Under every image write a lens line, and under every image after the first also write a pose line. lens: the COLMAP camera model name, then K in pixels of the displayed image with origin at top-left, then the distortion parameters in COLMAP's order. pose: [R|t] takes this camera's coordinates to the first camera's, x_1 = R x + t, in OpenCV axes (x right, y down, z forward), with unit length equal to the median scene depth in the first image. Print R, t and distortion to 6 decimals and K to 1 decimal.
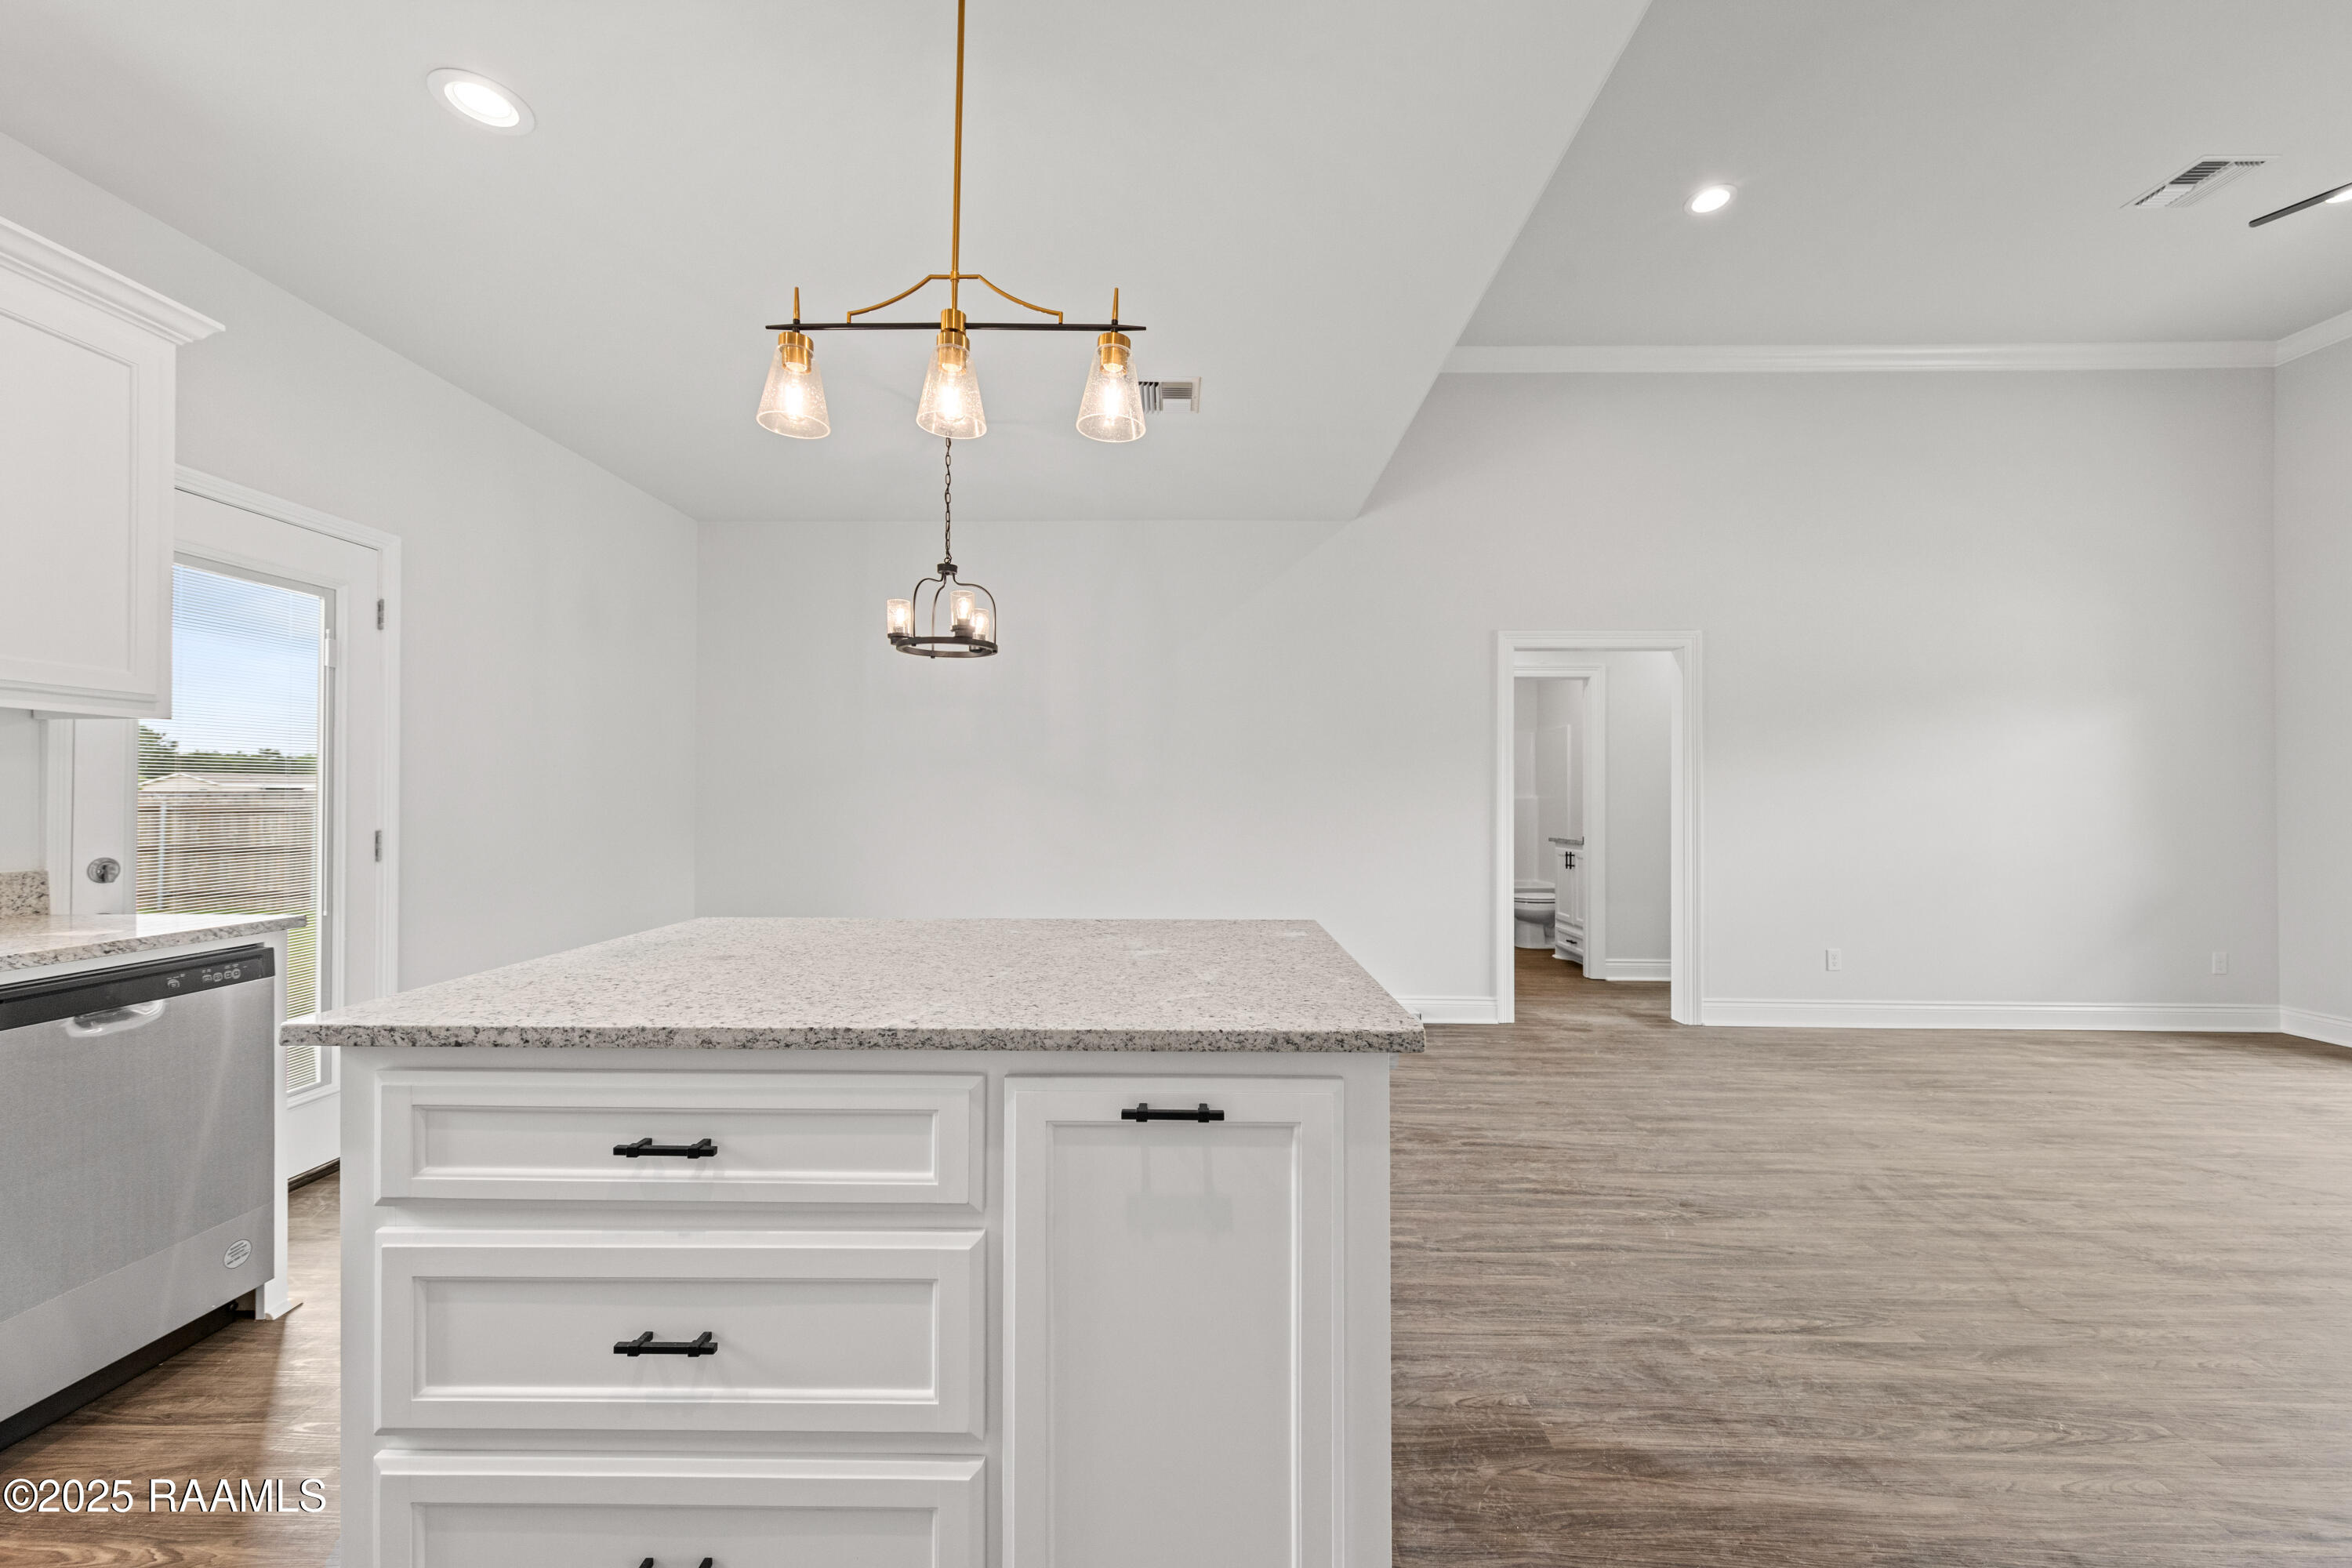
lens RADIAL K [[881.5, 0, 1182.0], [0, 881.5, 795.7], [0, 0, 1]] dist [0.002784, 0.000242]
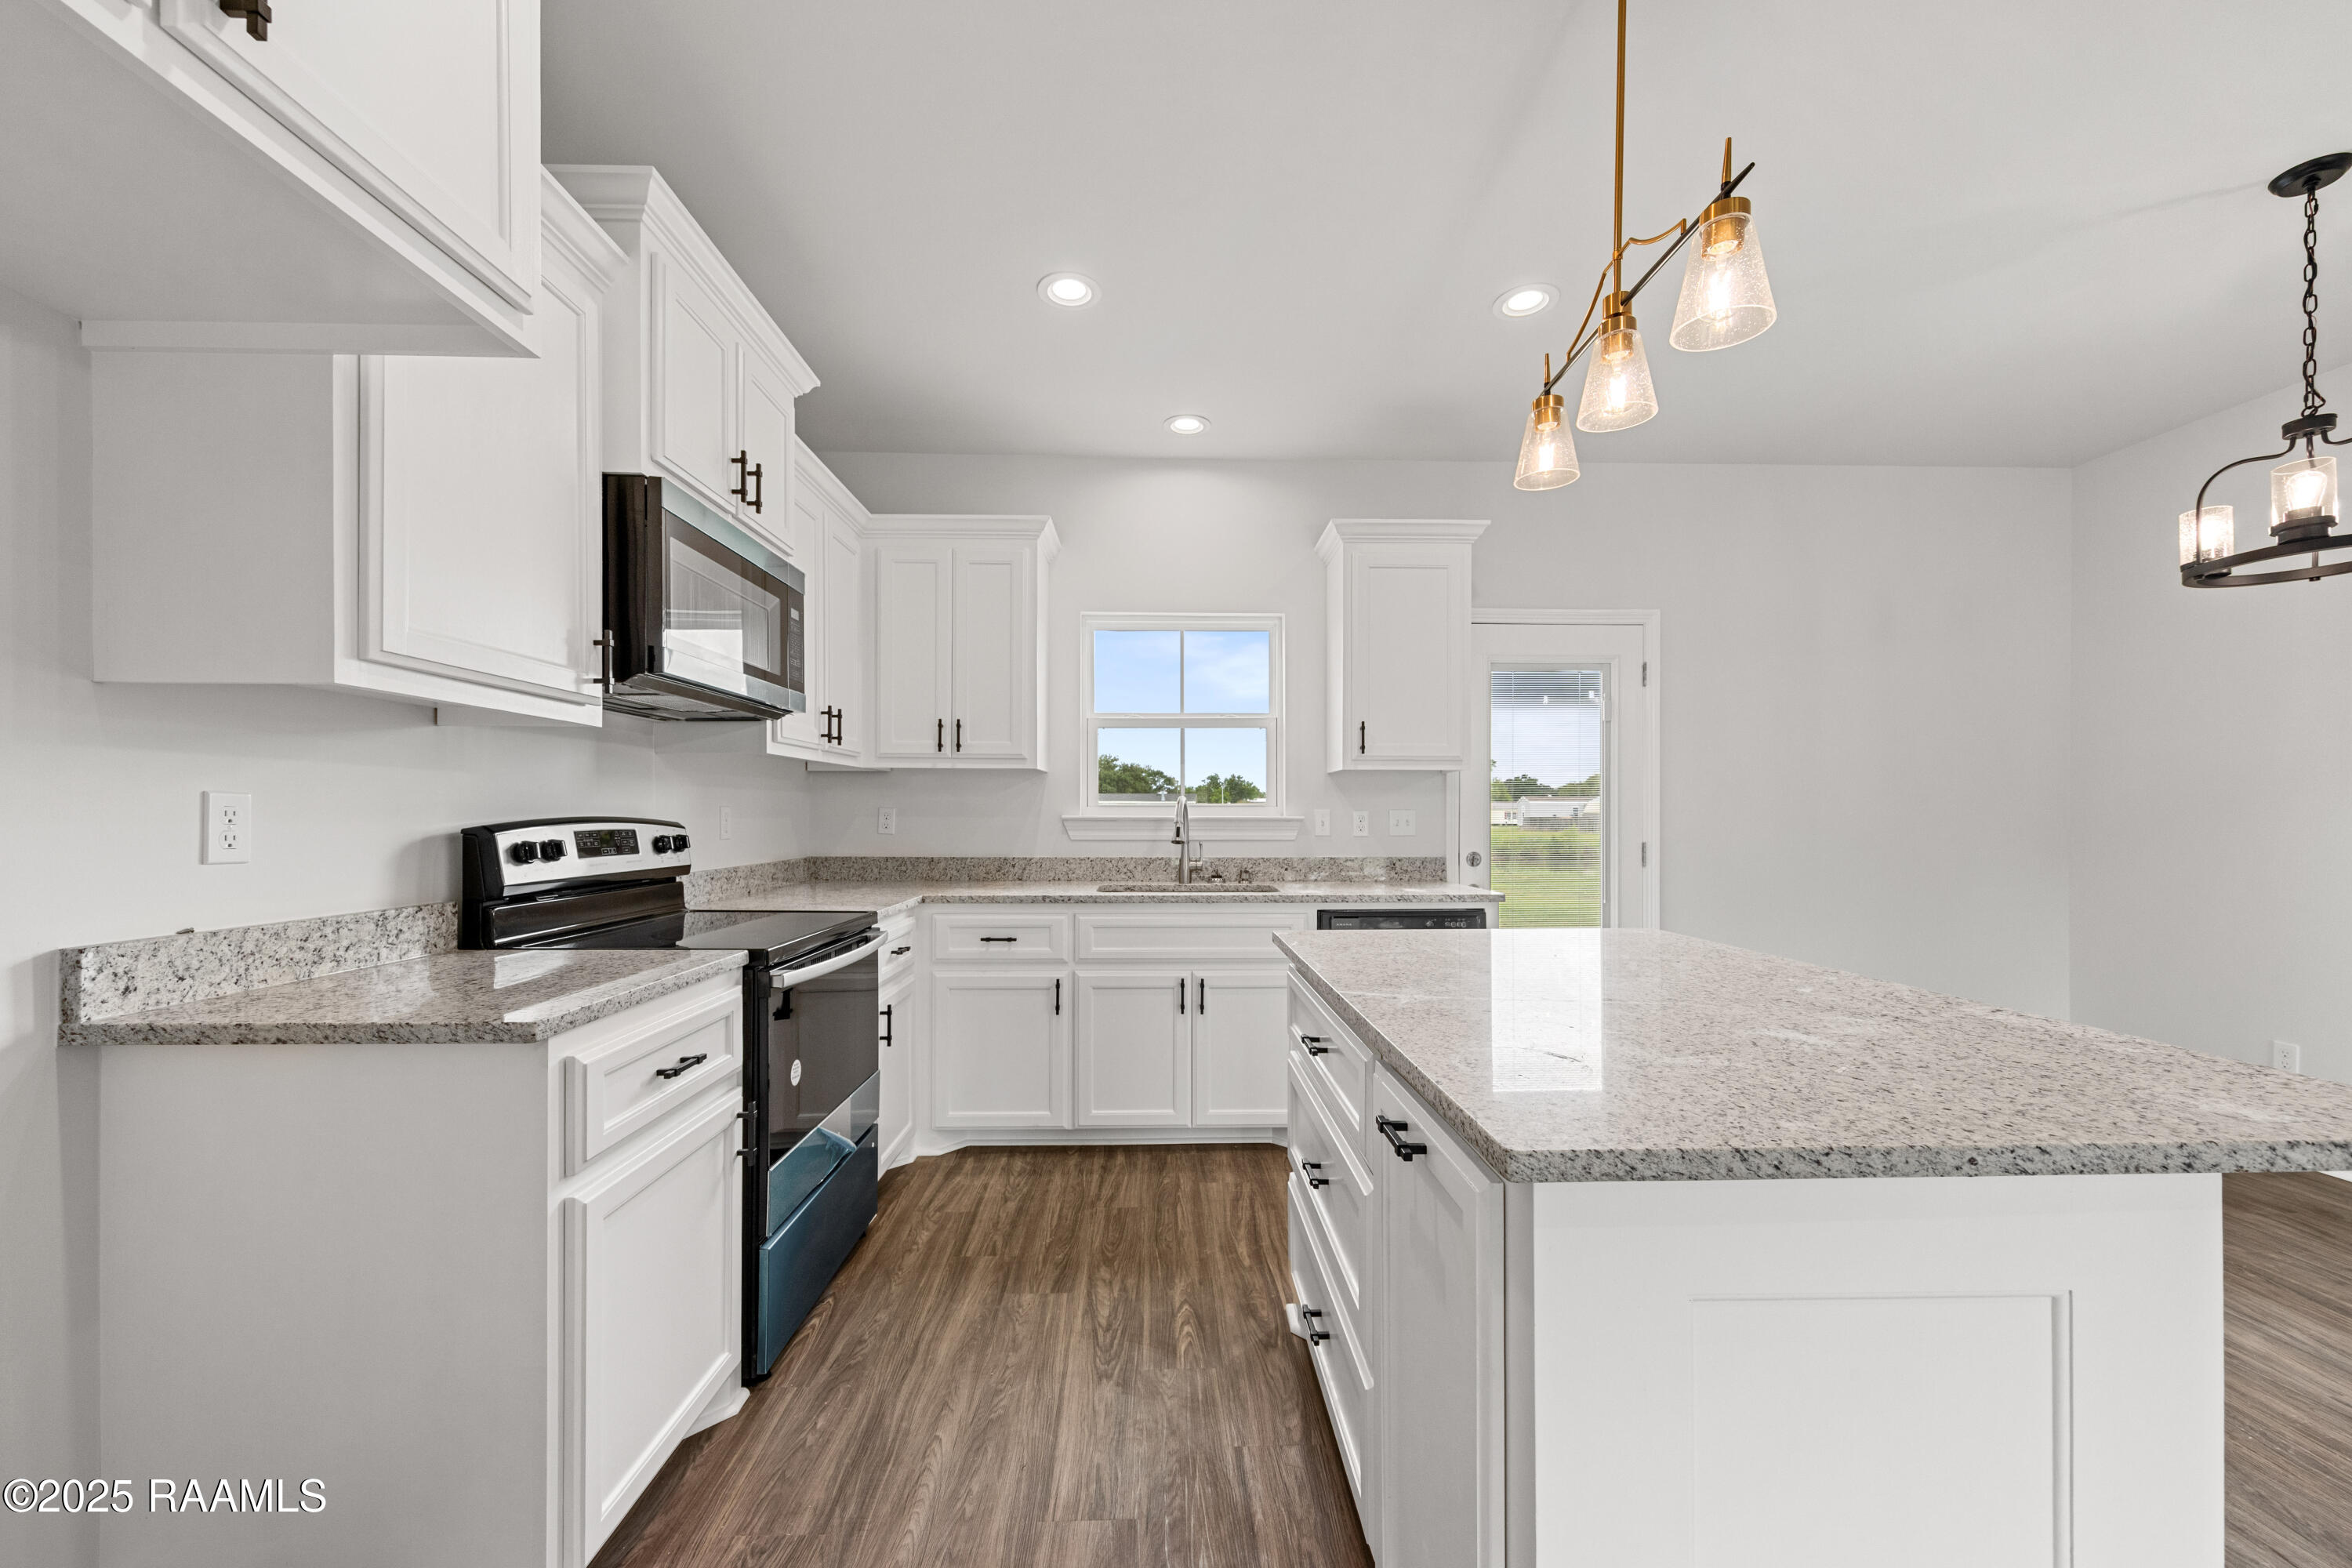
lens RADIAL K [[888.6, 0, 1174.3], [0, 888.6, 806.2], [0, 0, 1]] dist [0.002510, 0.000099]
pose [[0.034784, -0.012022, -0.999323, 0.485224], [-0.000122, 0.999928, -0.012033, 0.003848], [0.999395, 0.000541, 0.034780, 0.364590]]
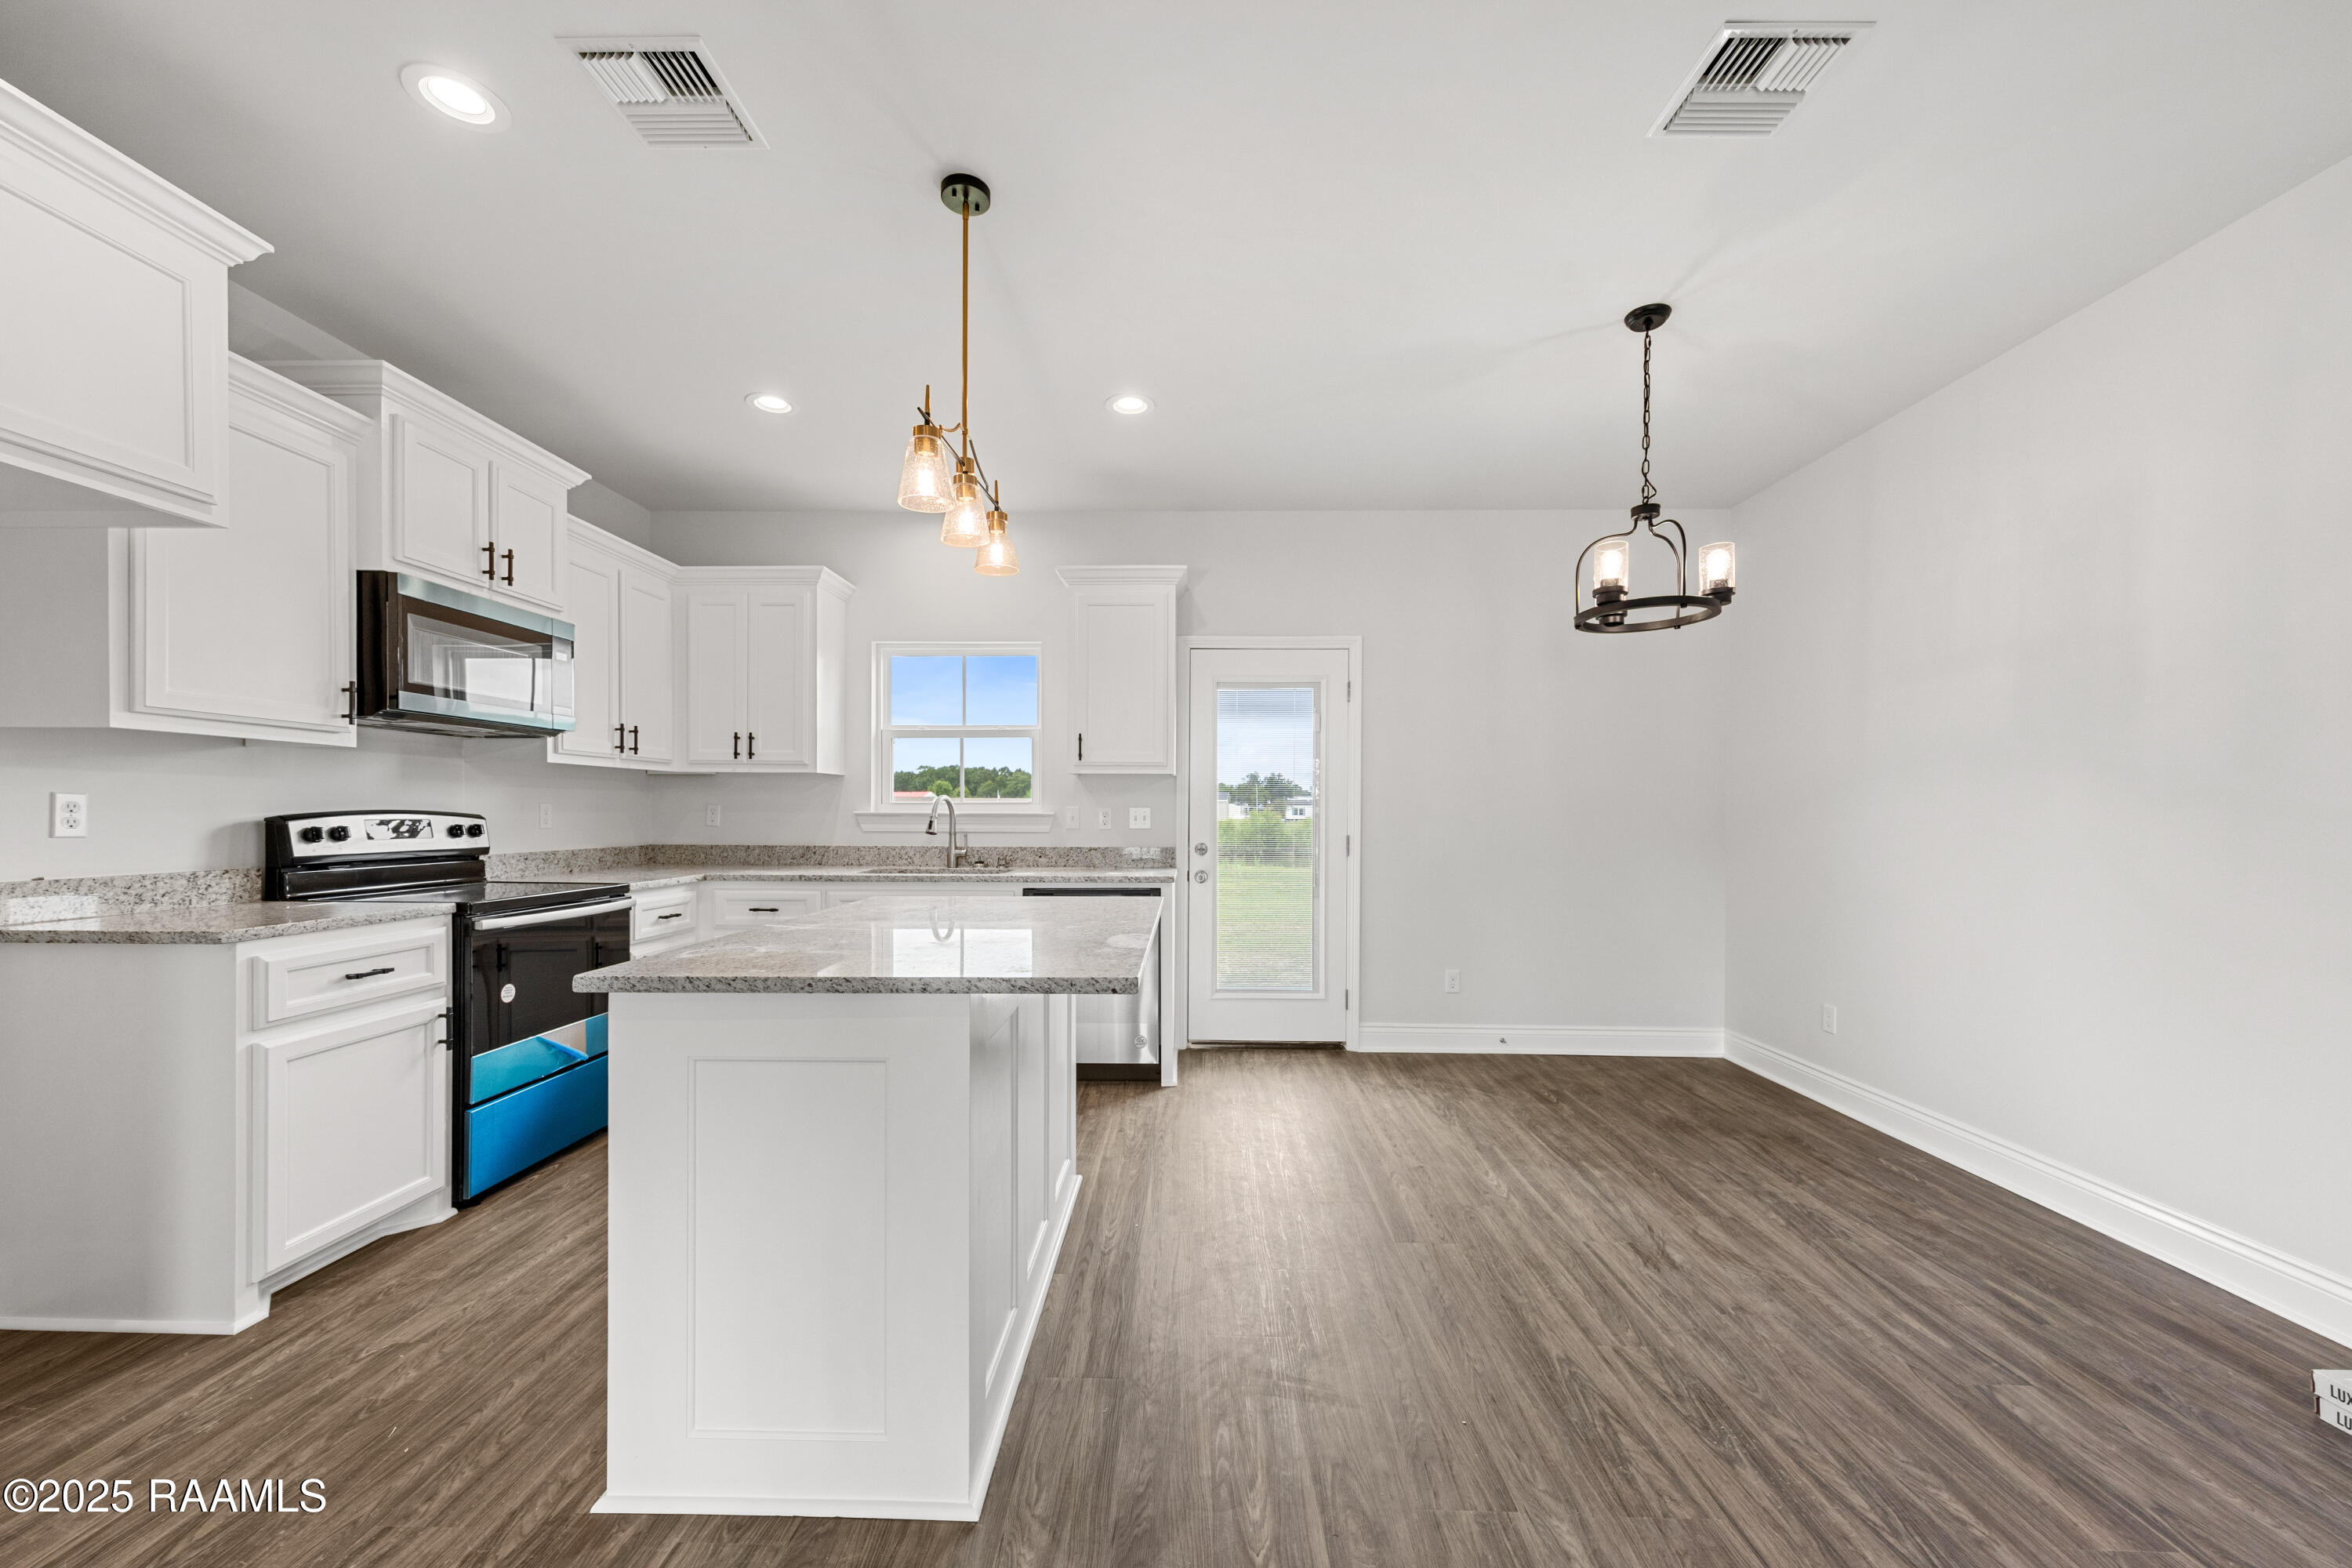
lens RADIAL K [[889.2, 0, 1174.0], [0, 889.2, 809.5], [0, 0, 1]] dist [0.002697, 0.000280]
pose [[-0.012868, -0.006307, -0.999897, 0.819435], [-0.002908, 0.999976, -0.006270, 0.008131], [0.999913, 0.002827, -0.012886, 0.972169]]
